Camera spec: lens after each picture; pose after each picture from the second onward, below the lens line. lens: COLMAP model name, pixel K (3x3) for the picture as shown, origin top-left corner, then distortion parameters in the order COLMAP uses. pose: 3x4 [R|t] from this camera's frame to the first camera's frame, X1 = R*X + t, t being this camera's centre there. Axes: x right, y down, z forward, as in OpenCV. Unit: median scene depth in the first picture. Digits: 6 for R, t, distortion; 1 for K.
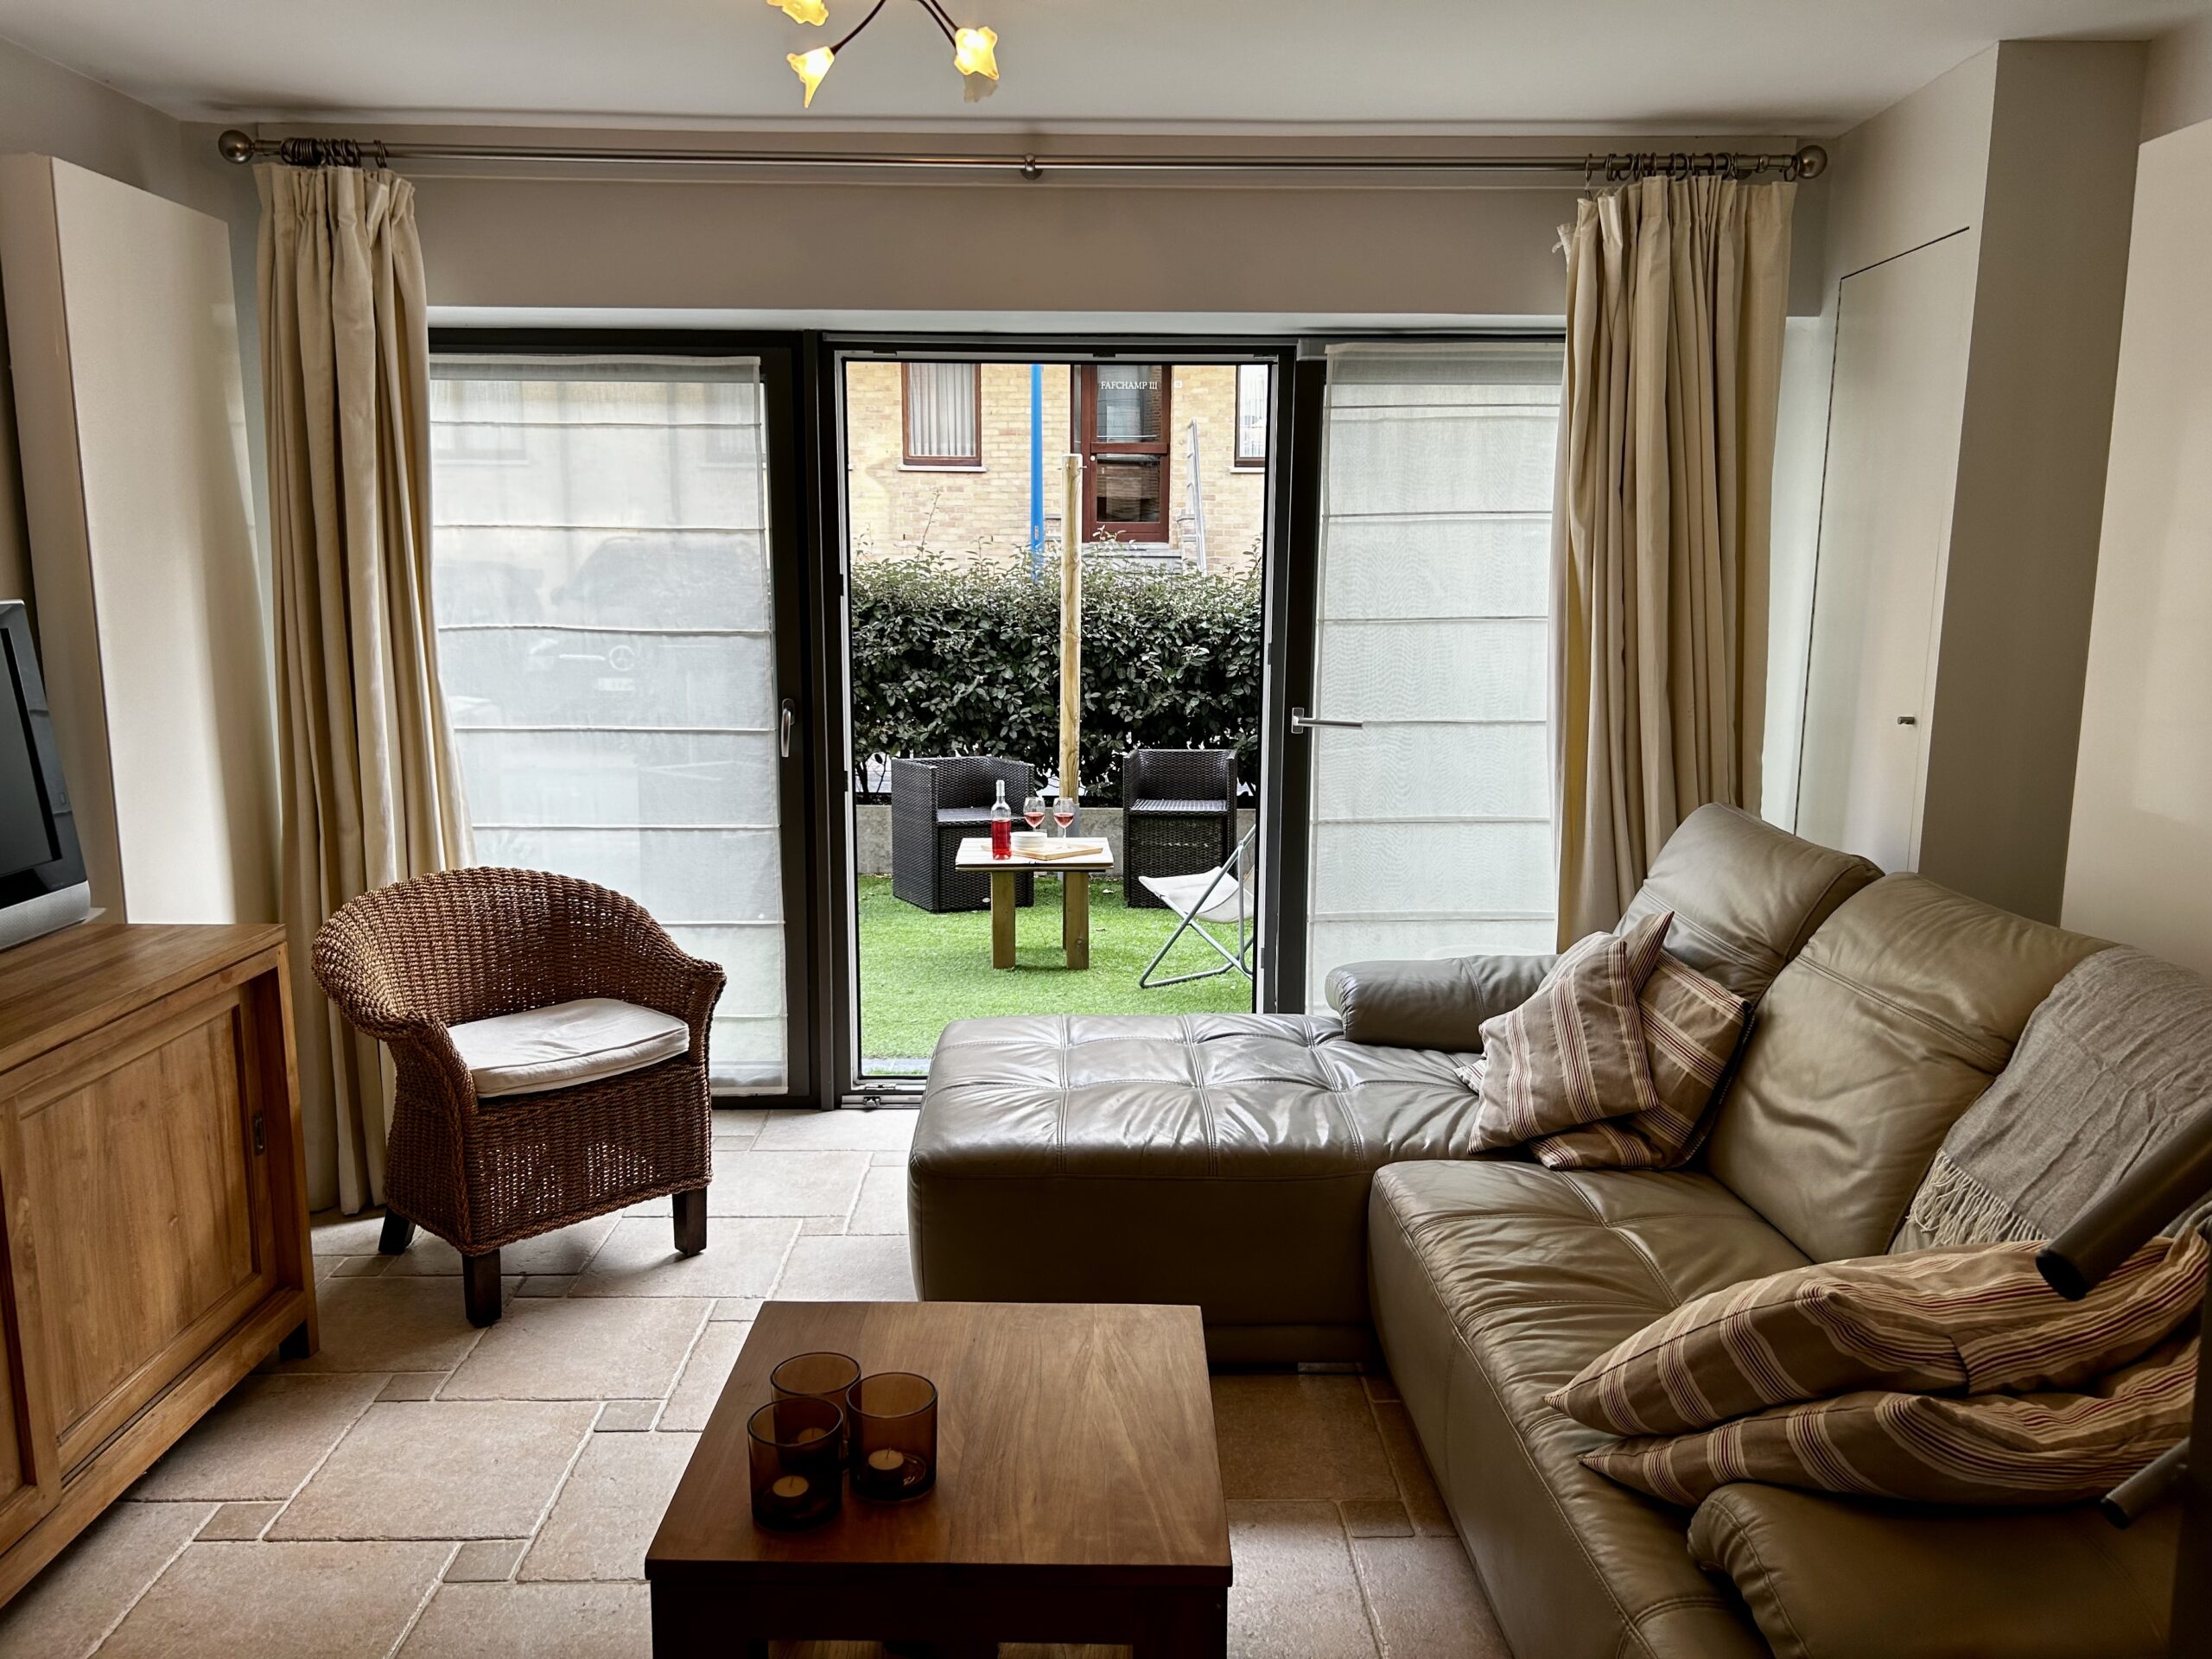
lens RADIAL K [[1683.5, 0, 1106.0], [0, 1683.5, 829.5], [0, 0, 1]] dist [0.016582, 0.001240]
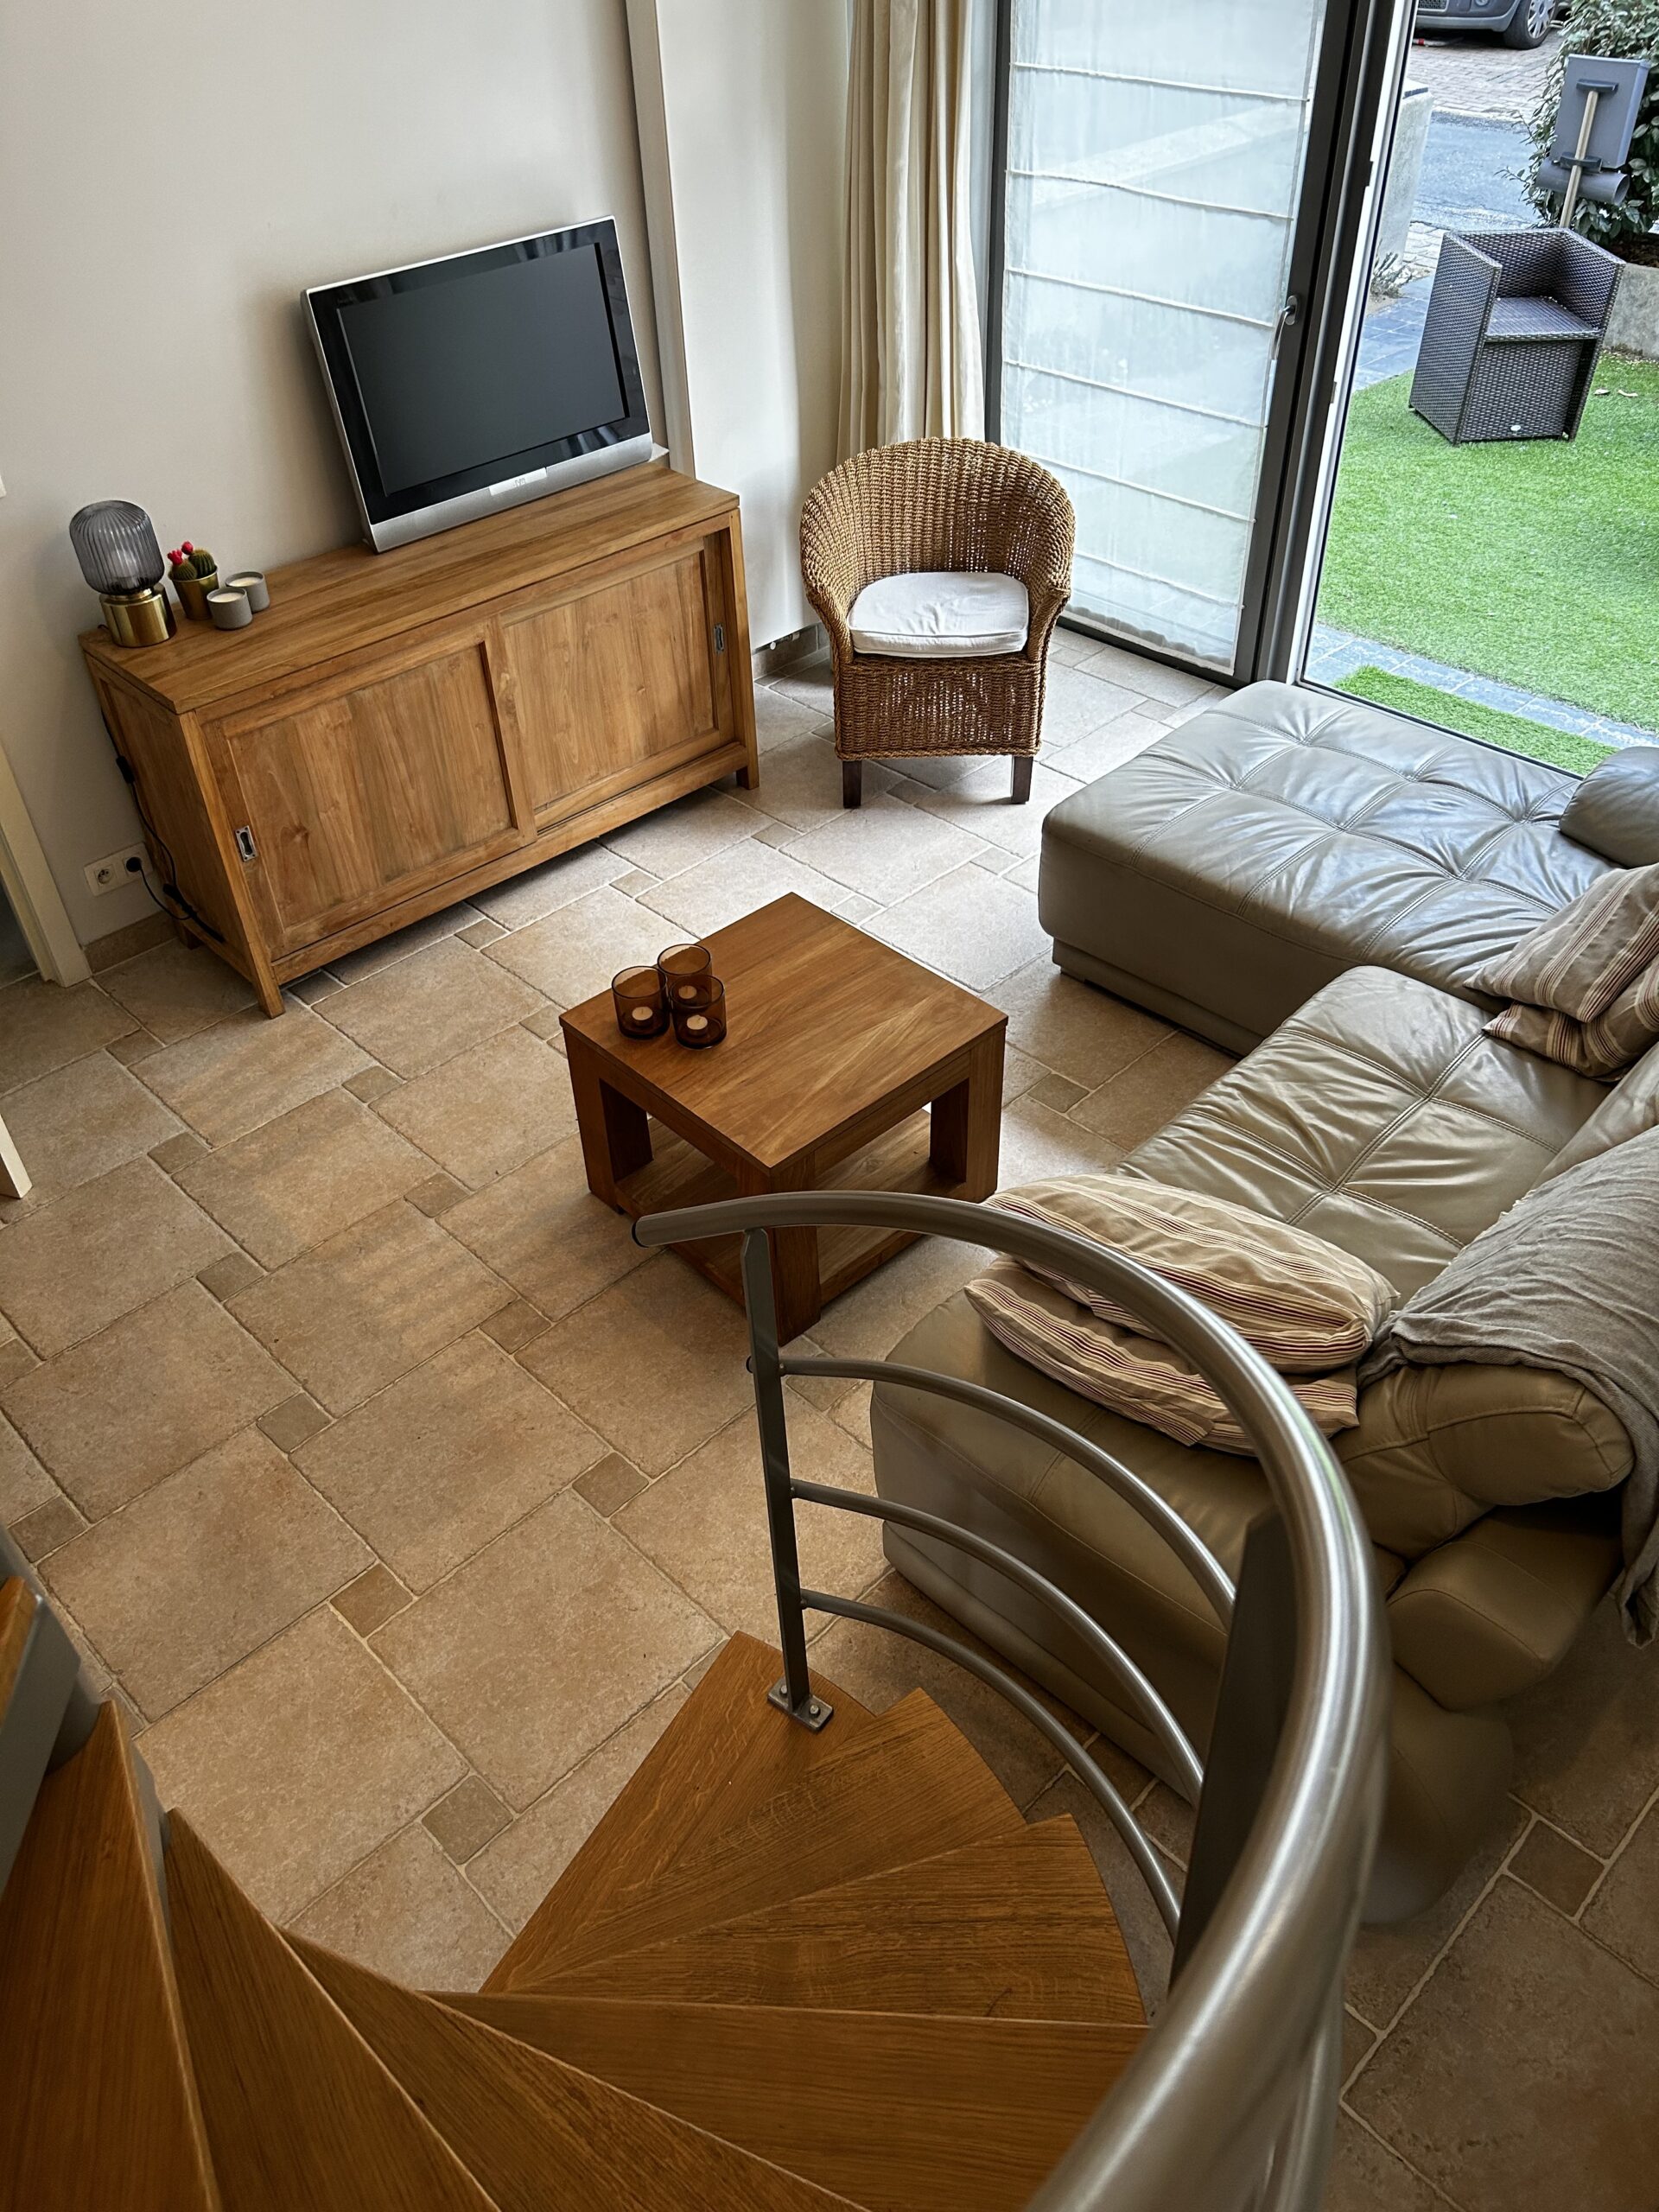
lens RADIAL K [[1683.5, 0, 829.5], [0, 1683.5, 1106.0], [0, 0, 1]] dist [0.016582, 0.001240]
pose [[0.683847, 0.447423, -0.576338, 0.614944], [-0.080066, 0.831157, 0.550243, -0.308713], [0.725219, -0.330137, 0.604208, 0.051104]]
